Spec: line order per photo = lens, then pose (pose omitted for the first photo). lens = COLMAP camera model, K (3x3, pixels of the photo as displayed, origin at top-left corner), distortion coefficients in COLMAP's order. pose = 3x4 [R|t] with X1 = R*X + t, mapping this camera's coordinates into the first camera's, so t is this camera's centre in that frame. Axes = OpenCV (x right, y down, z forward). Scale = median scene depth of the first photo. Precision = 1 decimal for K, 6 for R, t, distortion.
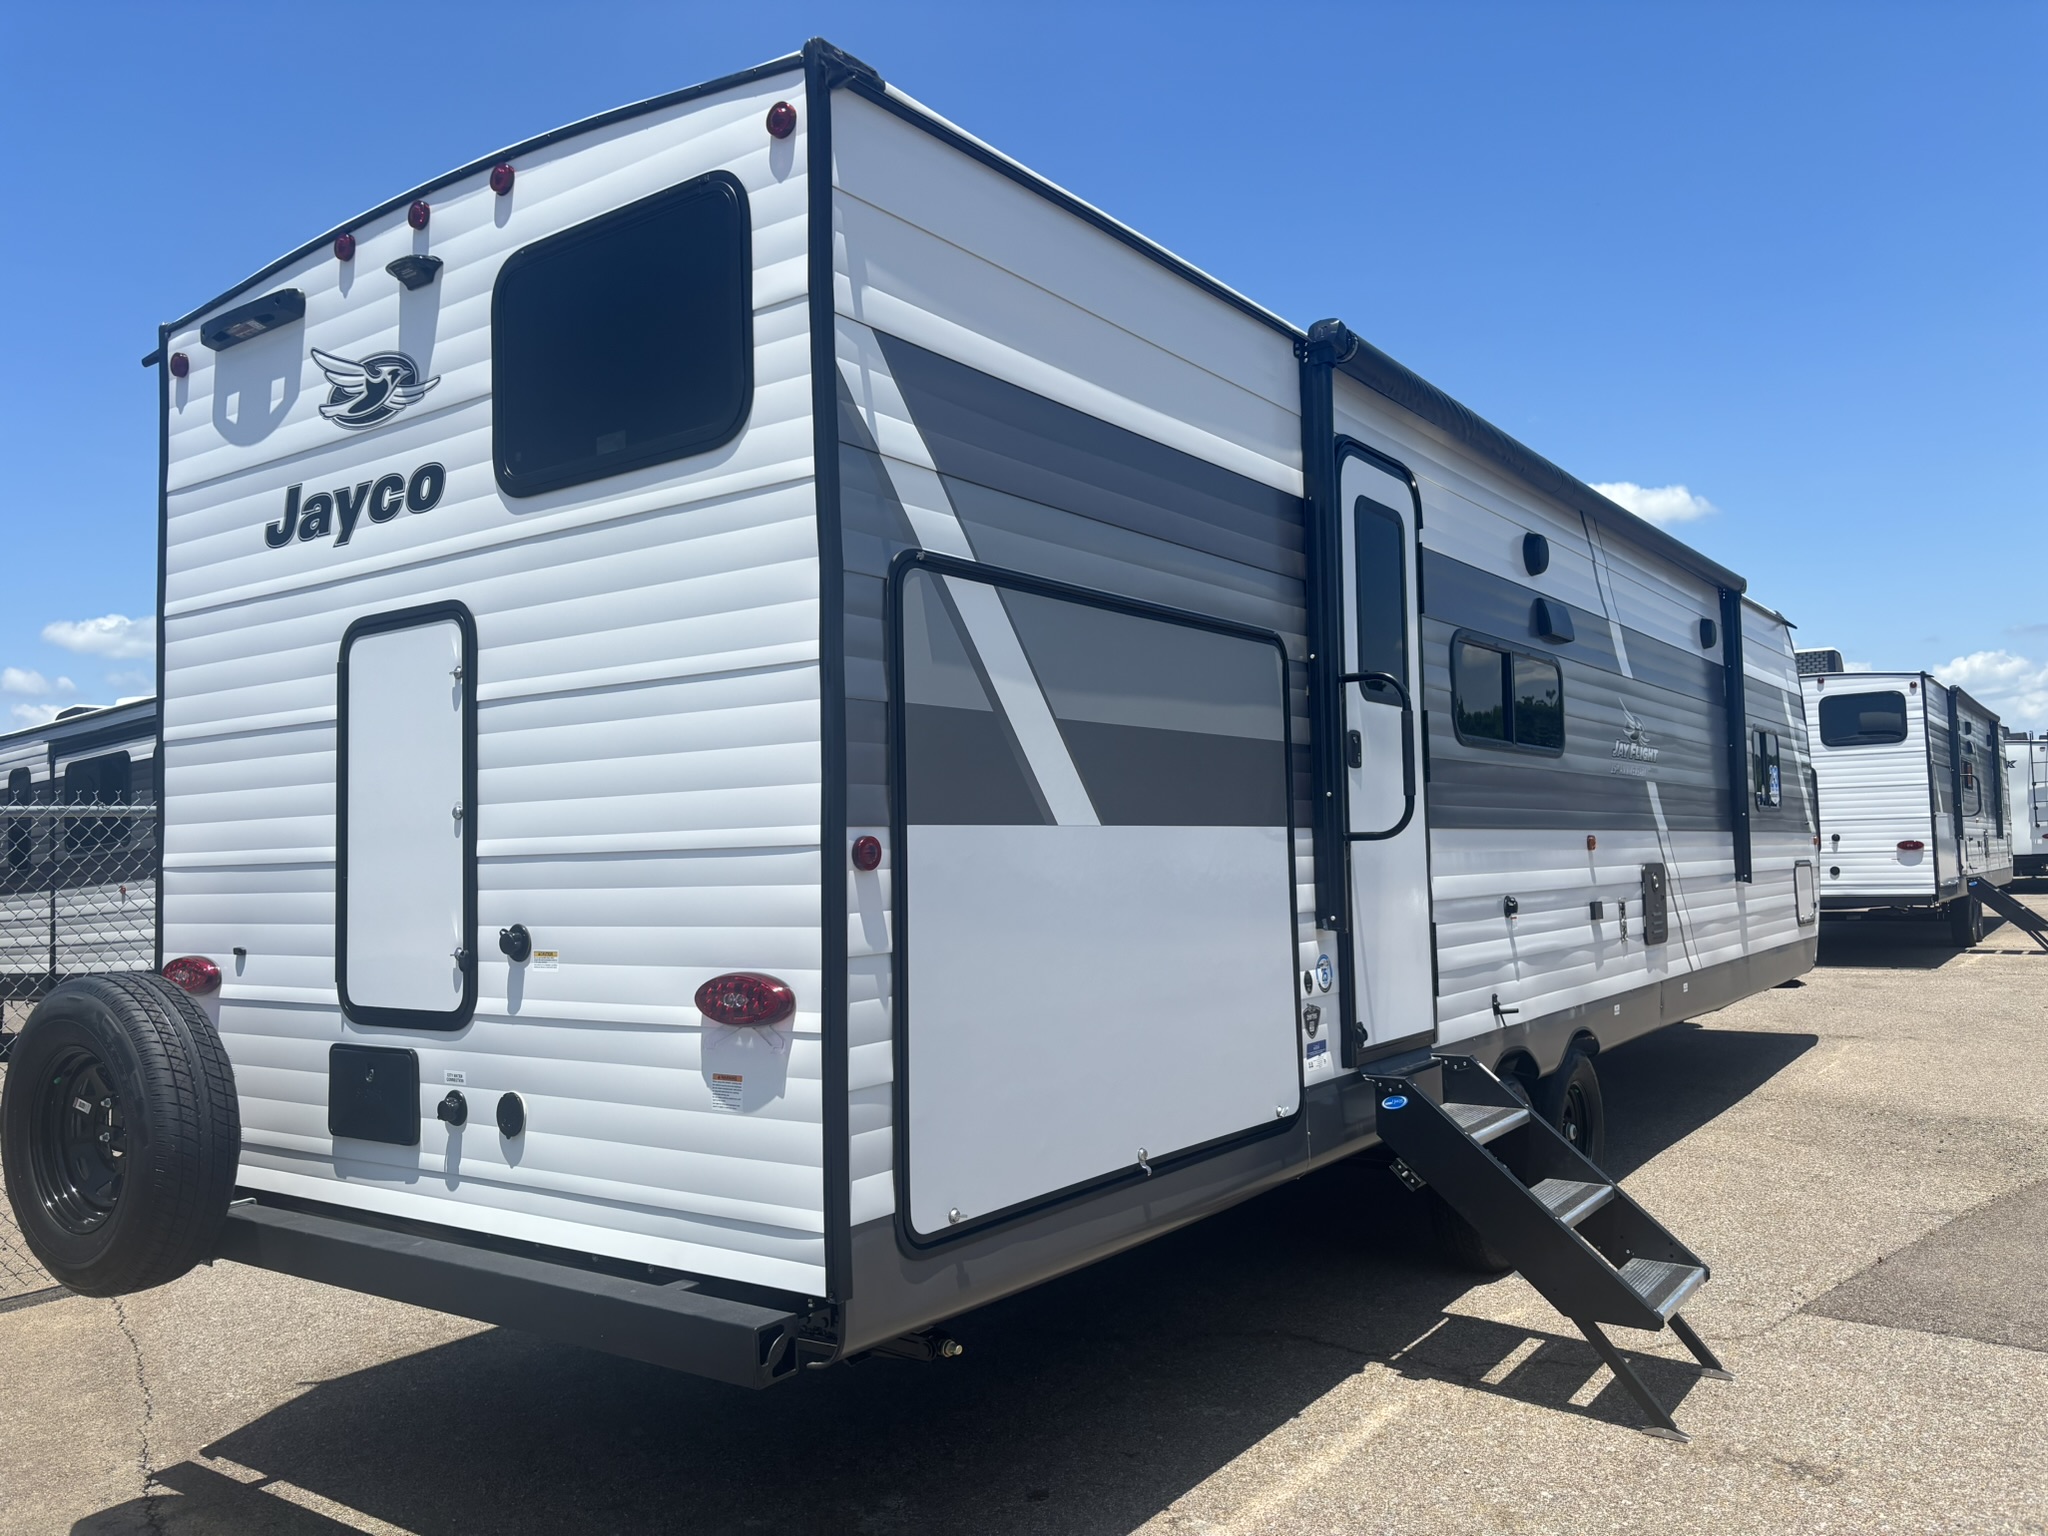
lens RADIAL K [[1553.9, 0, 1024.0], [0, 1553.9, 768.0], [0, 0, 1]] dist [0.004616, 0.005342]
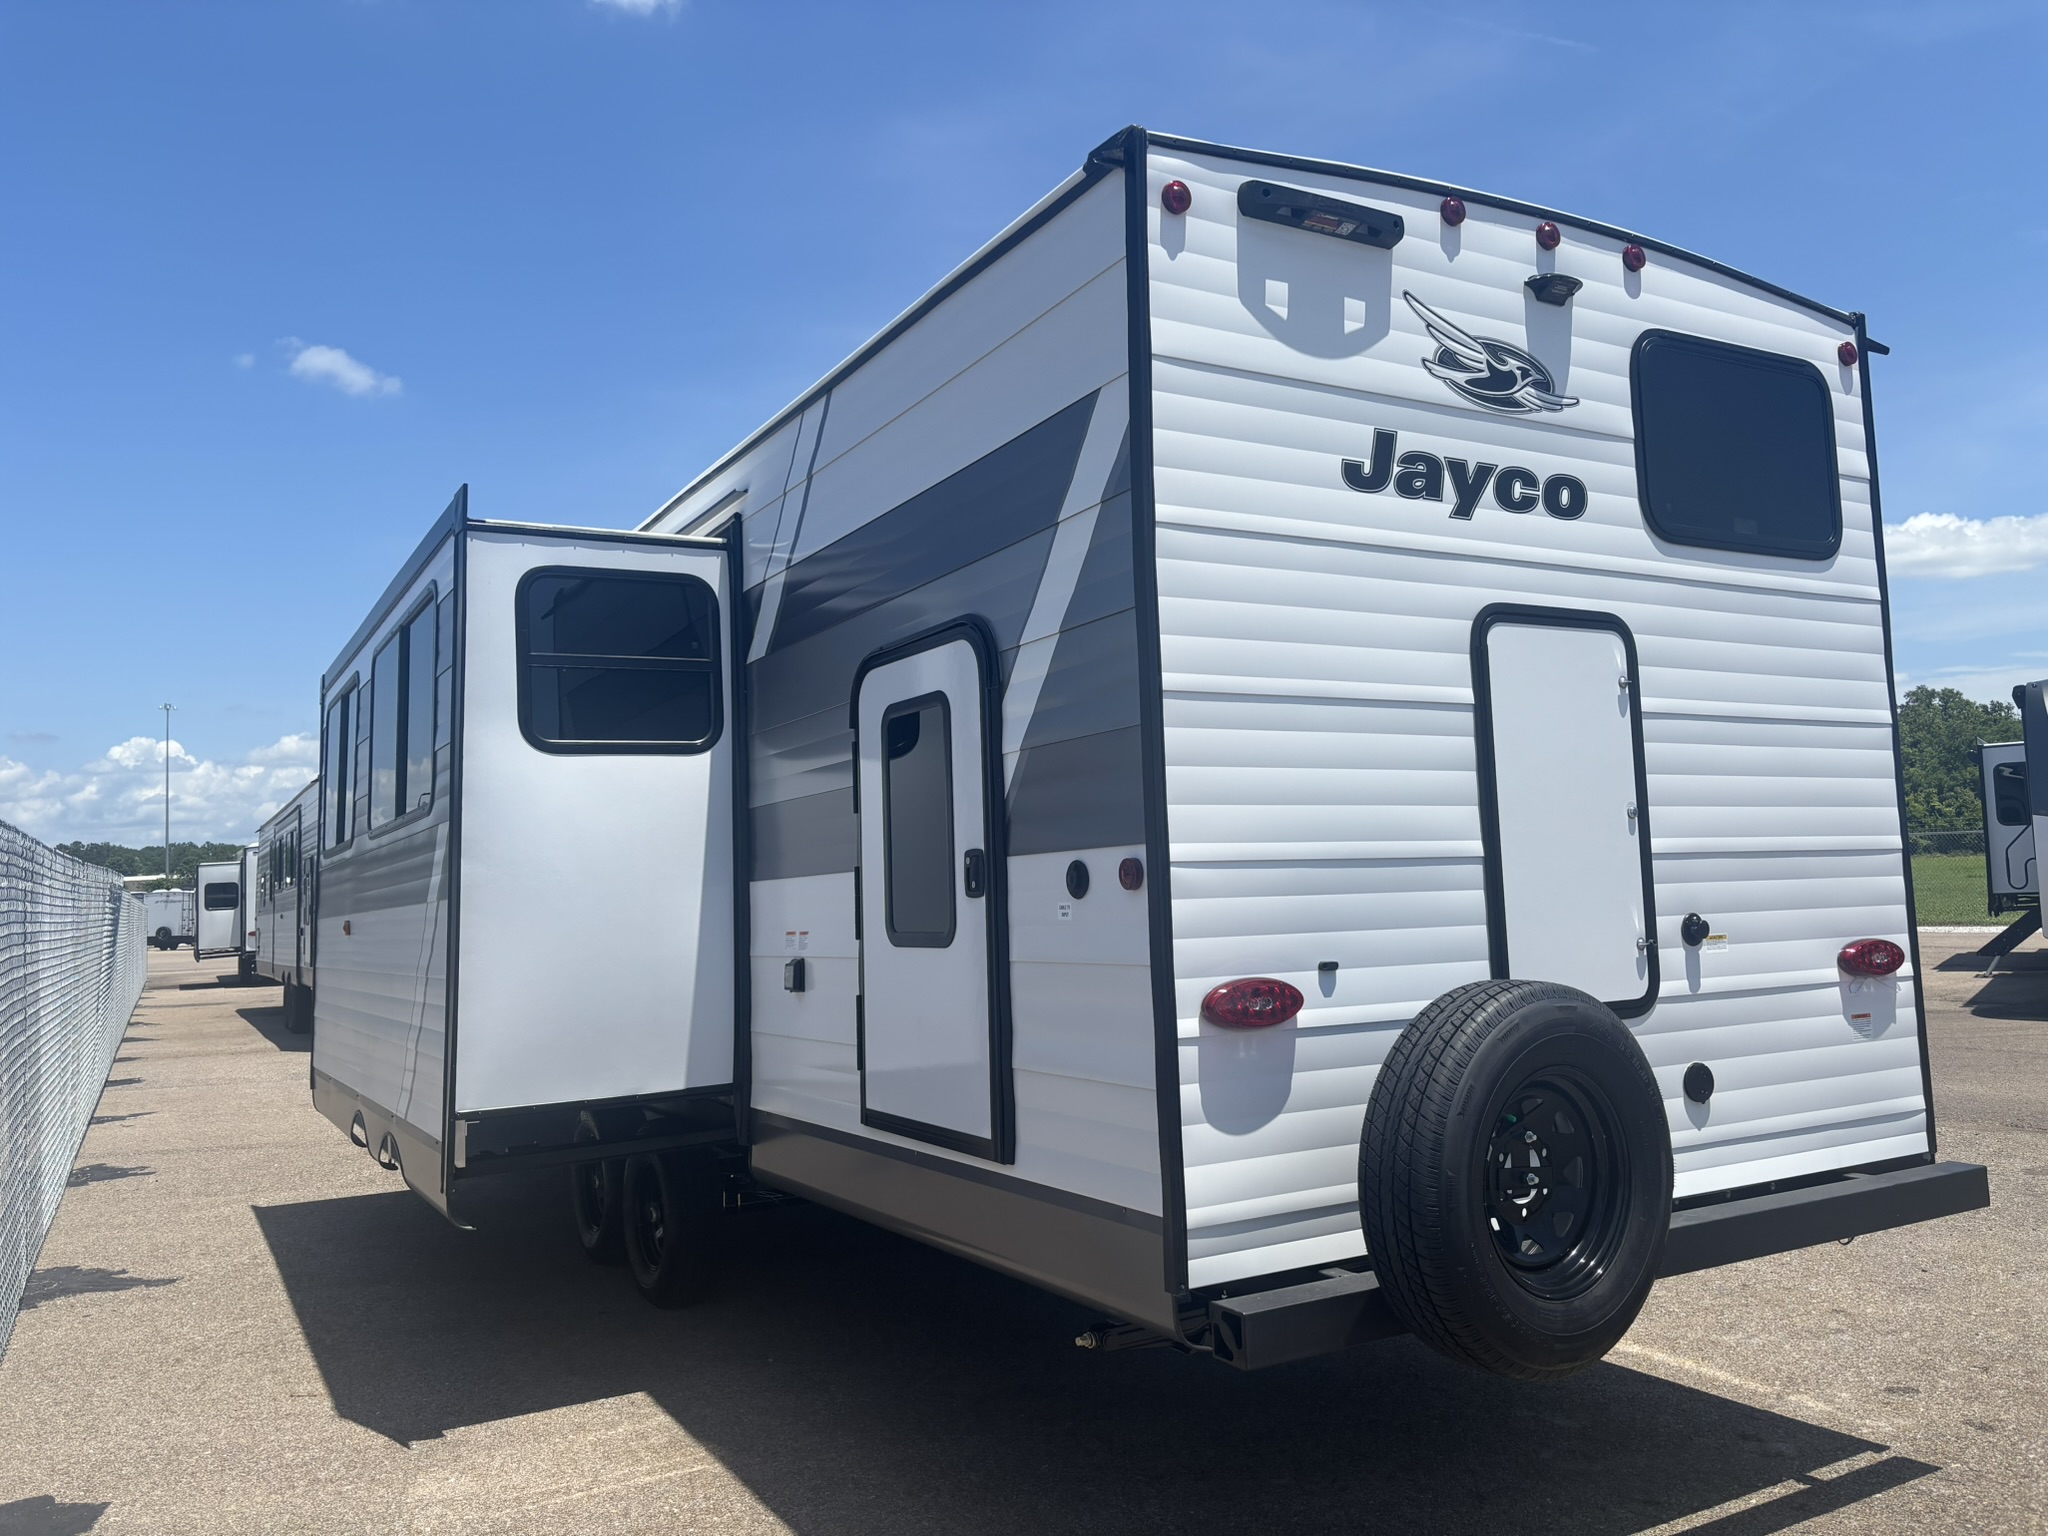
lens RADIAL K [[1553.9, 0, 1024.0], [0, 1553.9, 768.0], [0, 0, 1]] dist [0.004616, 0.005342]
pose [[0.427071, 0.092454, 0.899479, -1.467086], [-0.028760, 0.995645, -0.088684, 0.102837], [-0.903761, 0.012005, 0.427870, 0.892967]]
